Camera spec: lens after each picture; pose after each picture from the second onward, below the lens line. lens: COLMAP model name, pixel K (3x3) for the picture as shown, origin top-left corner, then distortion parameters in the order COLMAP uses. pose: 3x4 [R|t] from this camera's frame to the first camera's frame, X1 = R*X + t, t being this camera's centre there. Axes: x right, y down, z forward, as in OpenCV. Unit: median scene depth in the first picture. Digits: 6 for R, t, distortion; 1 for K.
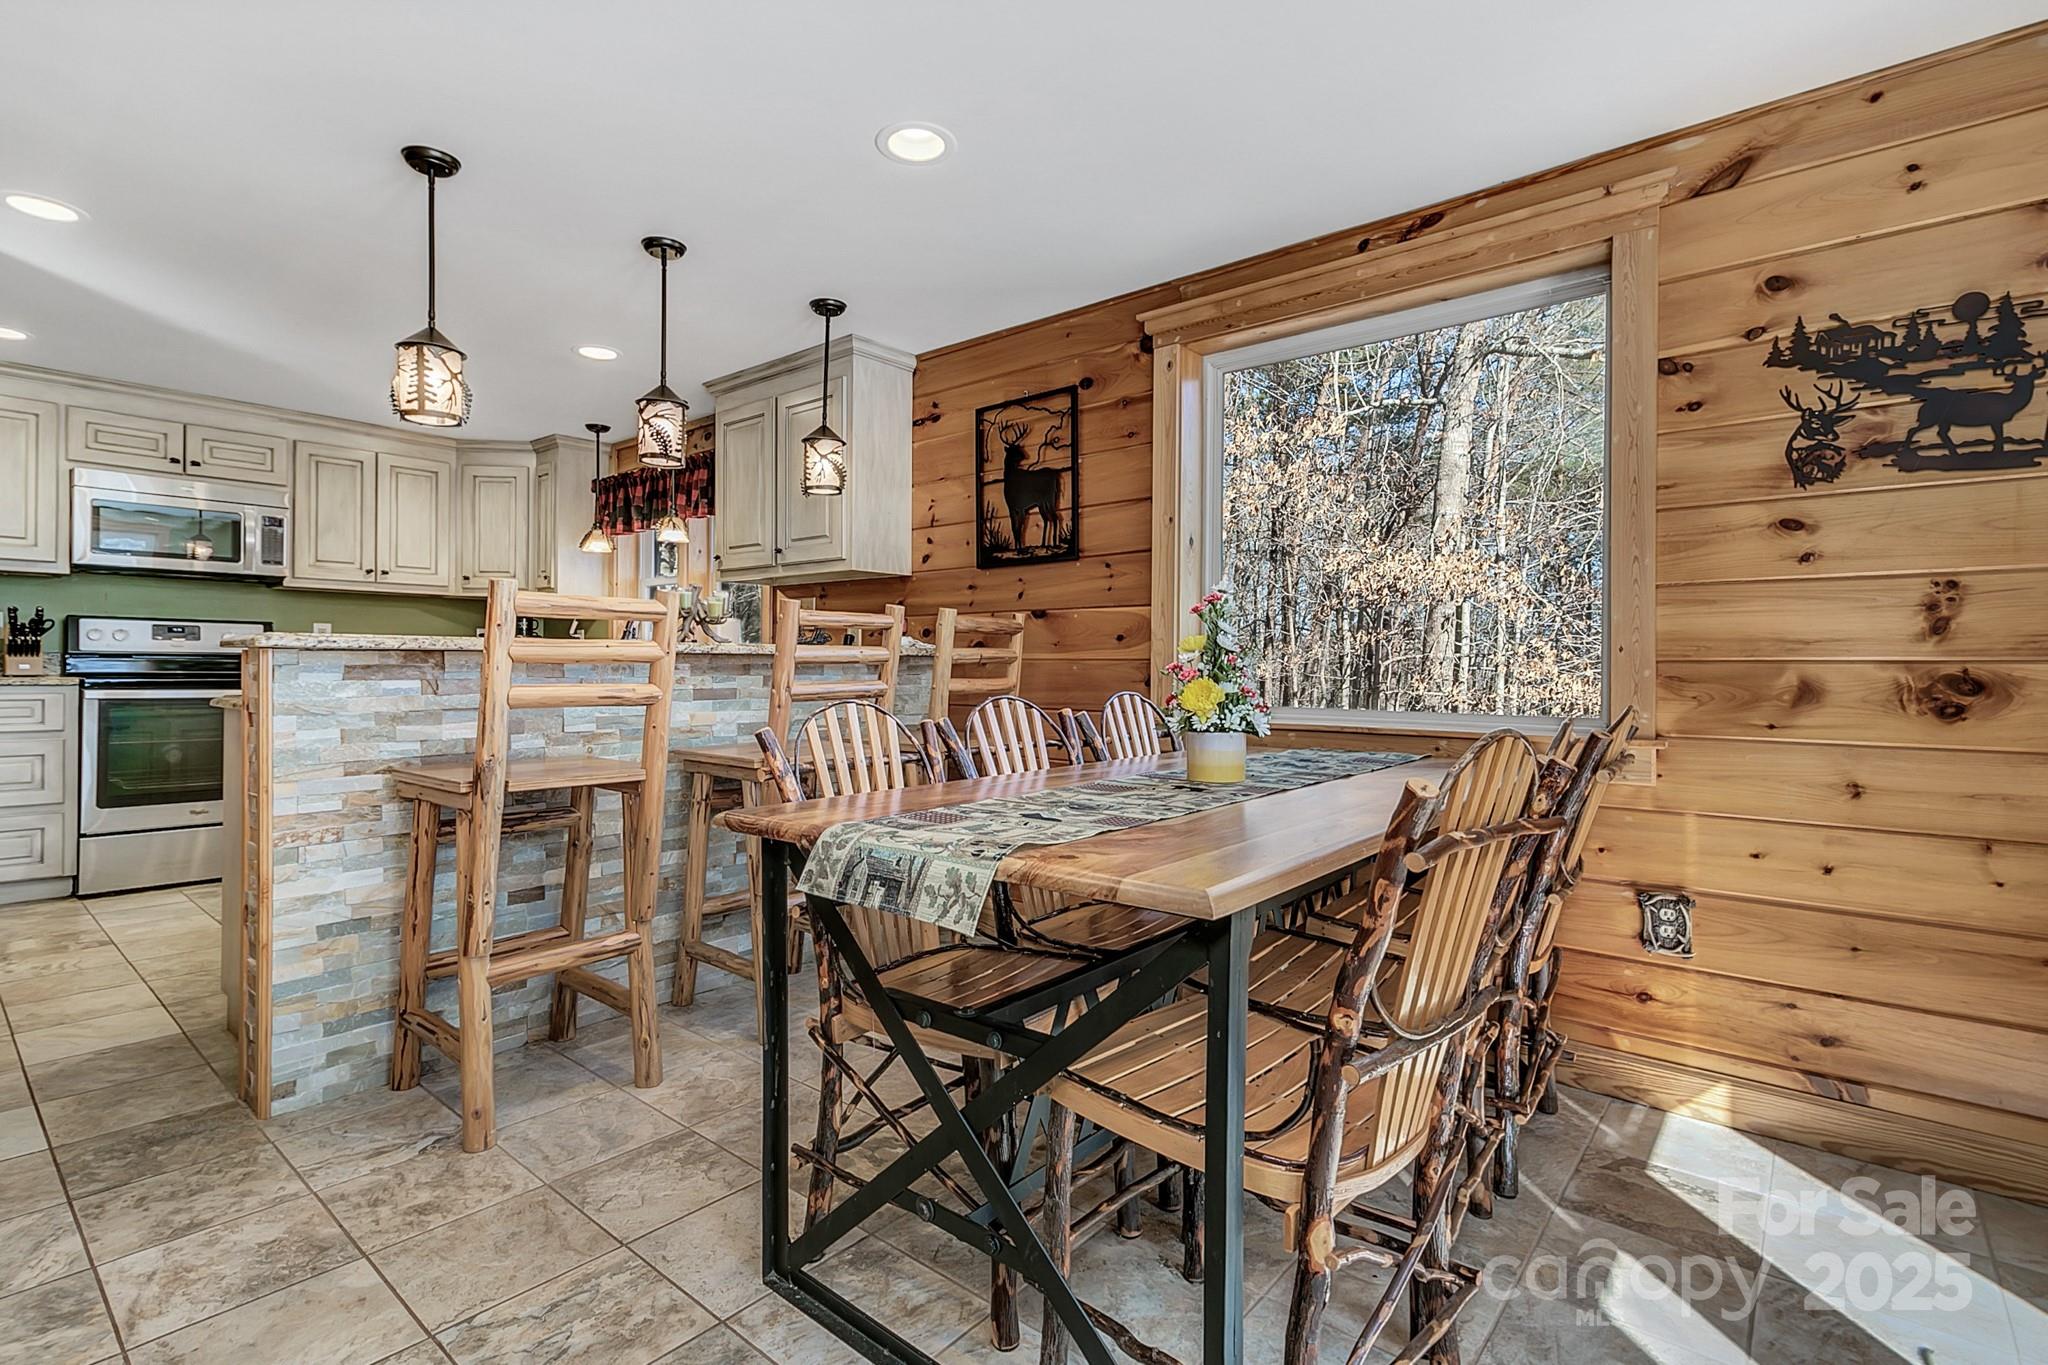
lens RADIAL K [[971.6, 0, 1006.8], [0, 971.6, 667.4], [0, 0, 1]] dist [-0.000470, 0.001379]
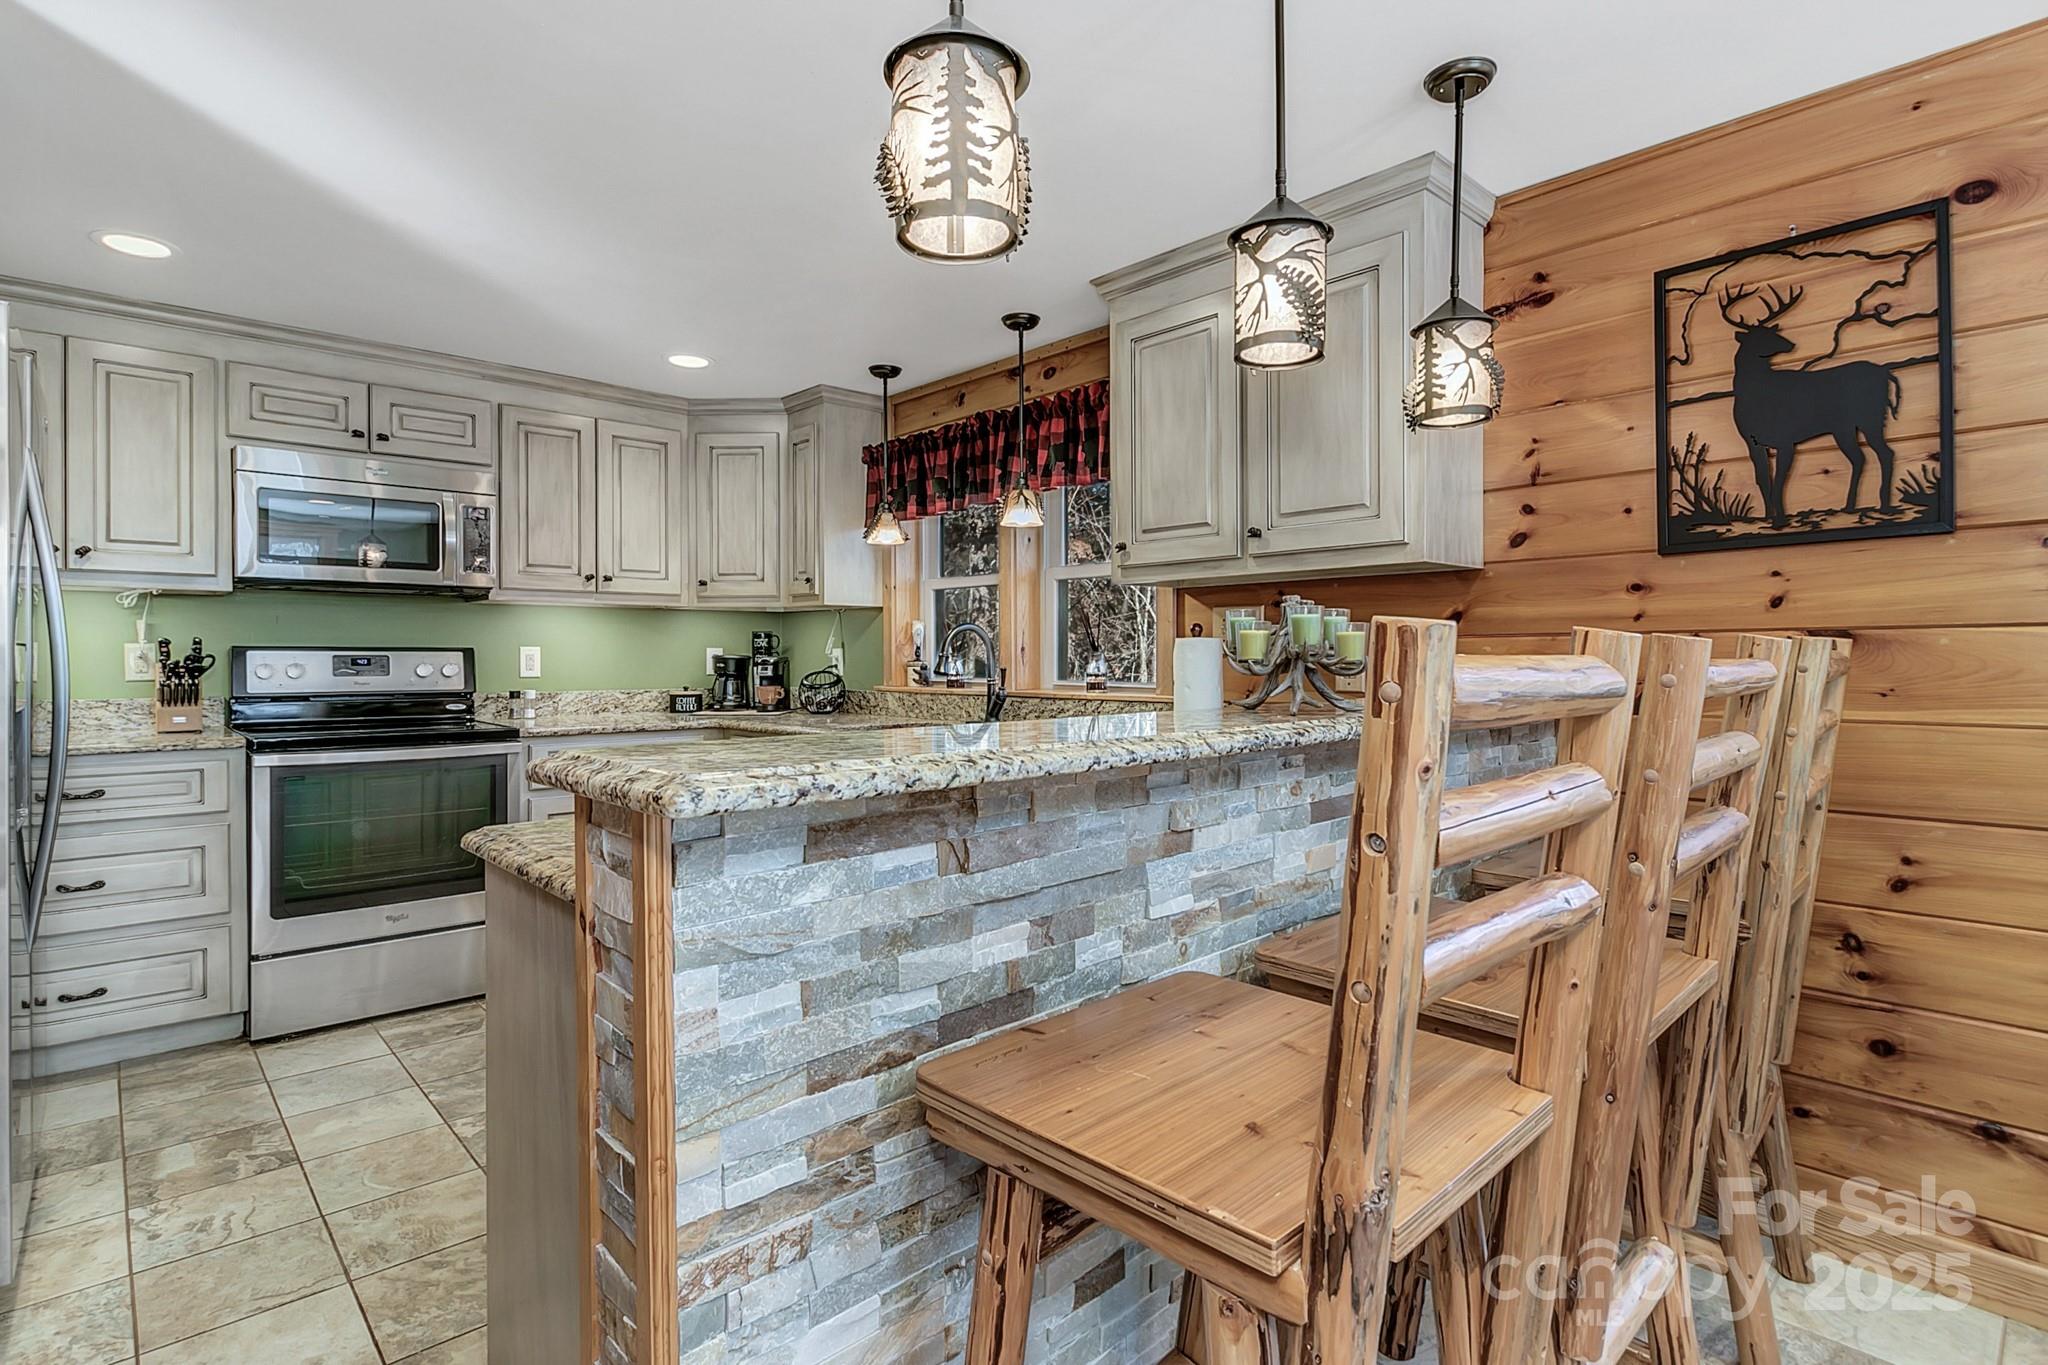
lens RADIAL K [[1021.3, 0, 994.2], [0, 1021.3, 669.5], [0, 0, 1]] dist [-0.004868, 0.000973]
pose [[0.991079, -0.008570, -0.132998, -0.346387], [0.009823, 0.999913, 0.008774, -0.045206], [0.132911, -0.010002, 0.991077, 0.371115]]
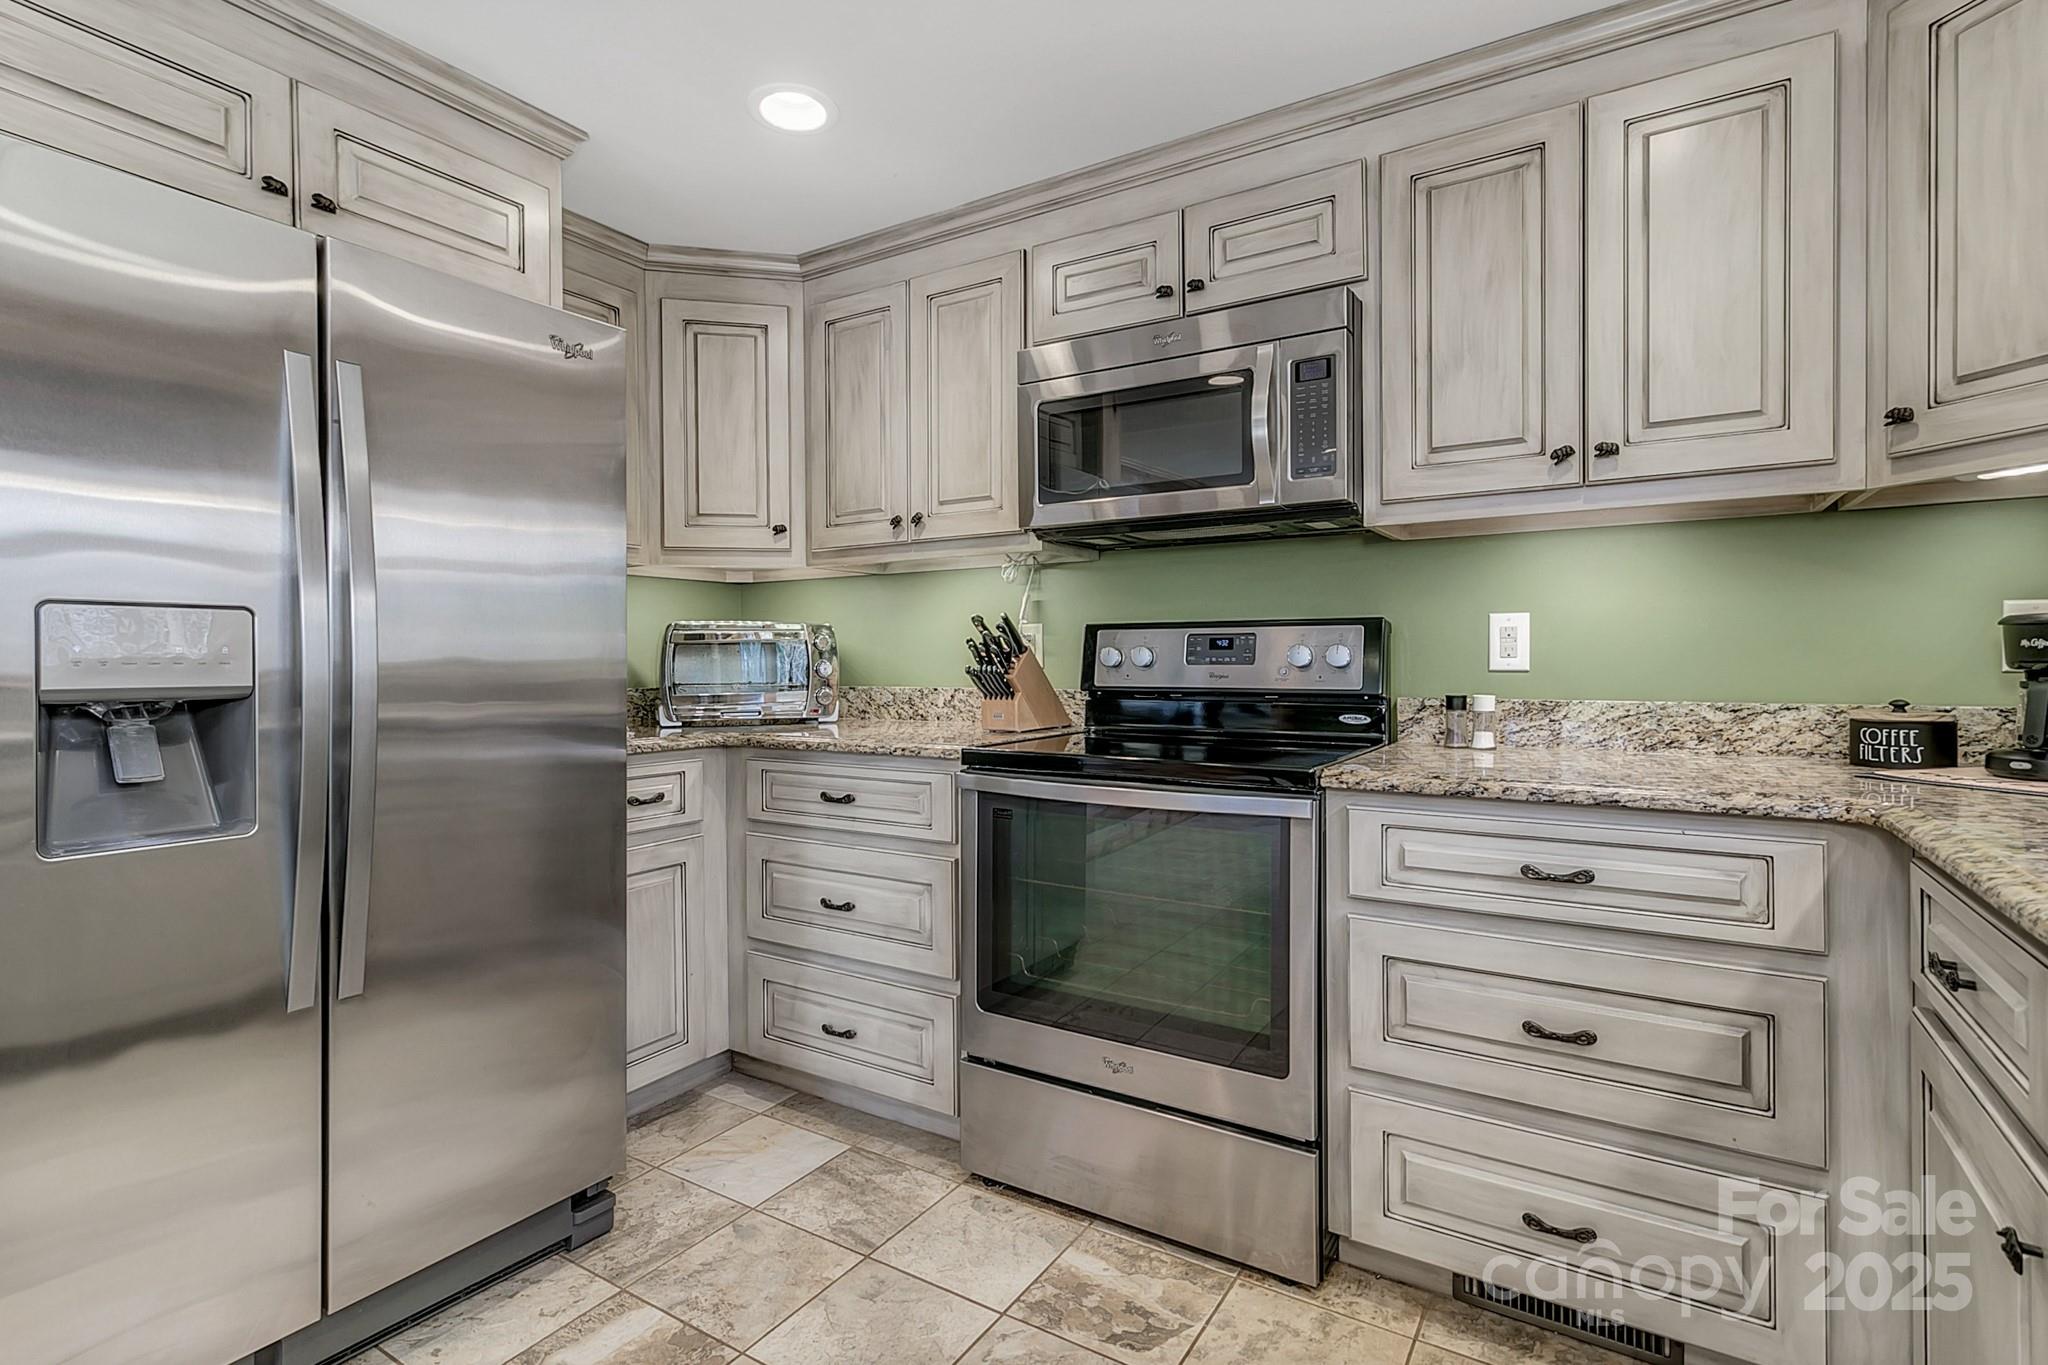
lens RADIAL K [[971.6, 0, 1025.4], [0, 971.6, 667.6], [0, 0, 1]] dist [-0.000470, 0.001379]
pose [[0.156677, -0.004736, -0.987639, -0.496081], [0.003166, 0.999986, -0.004293, -0.031561], [0.987645, -0.002454, 0.156690, 1.089494]]
